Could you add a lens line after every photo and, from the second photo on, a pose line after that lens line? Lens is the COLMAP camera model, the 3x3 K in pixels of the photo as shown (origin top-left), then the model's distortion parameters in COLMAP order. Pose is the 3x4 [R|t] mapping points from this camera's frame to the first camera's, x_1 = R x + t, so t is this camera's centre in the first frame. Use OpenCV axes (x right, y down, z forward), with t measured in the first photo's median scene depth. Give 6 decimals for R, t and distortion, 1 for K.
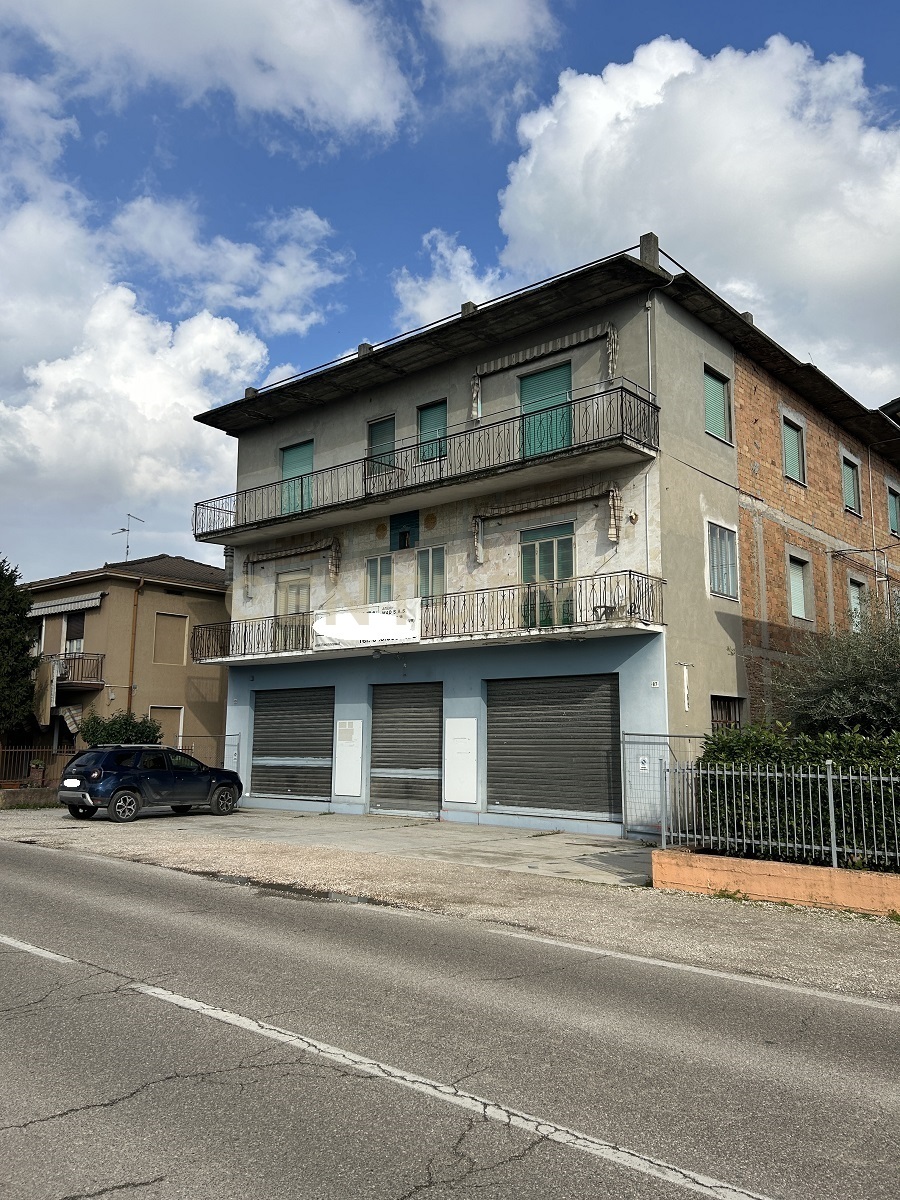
lens RADIAL K [[897.0, 0, 446.9], [0, 897.0, 605.9], [0, 0, 1]] dist [0.047364, -0.047545]
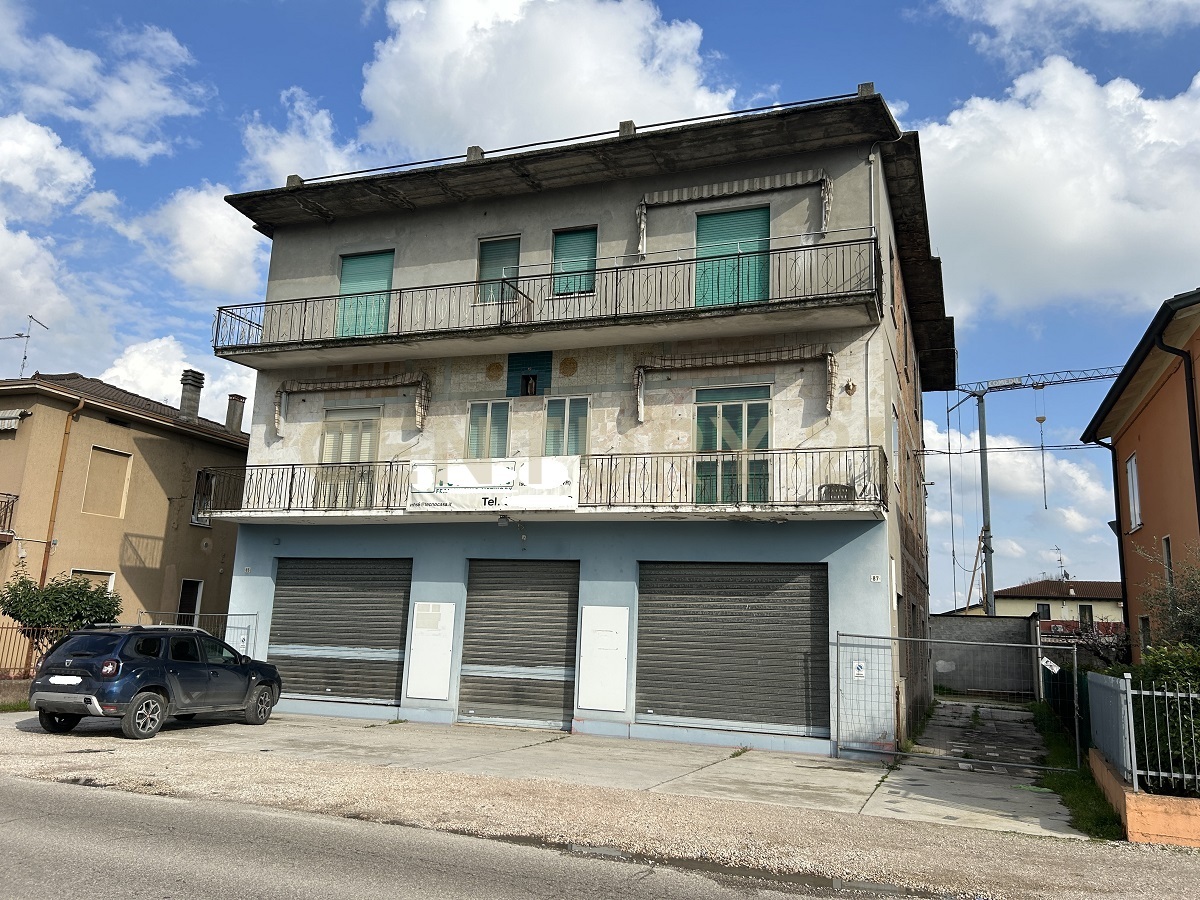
lens RADIAL K [[897.0, 0, 605.9], [0, 897.0, 451.9], [0, 0, 1]] dist [0.047364, -0.047545]
pose [[0.937405, 0.098772, 0.333941, -0.262578], [-0.083962, 0.994748, -0.058536, 0.031109], [-0.337969, 0.026833, 0.940775, 0.212236]]
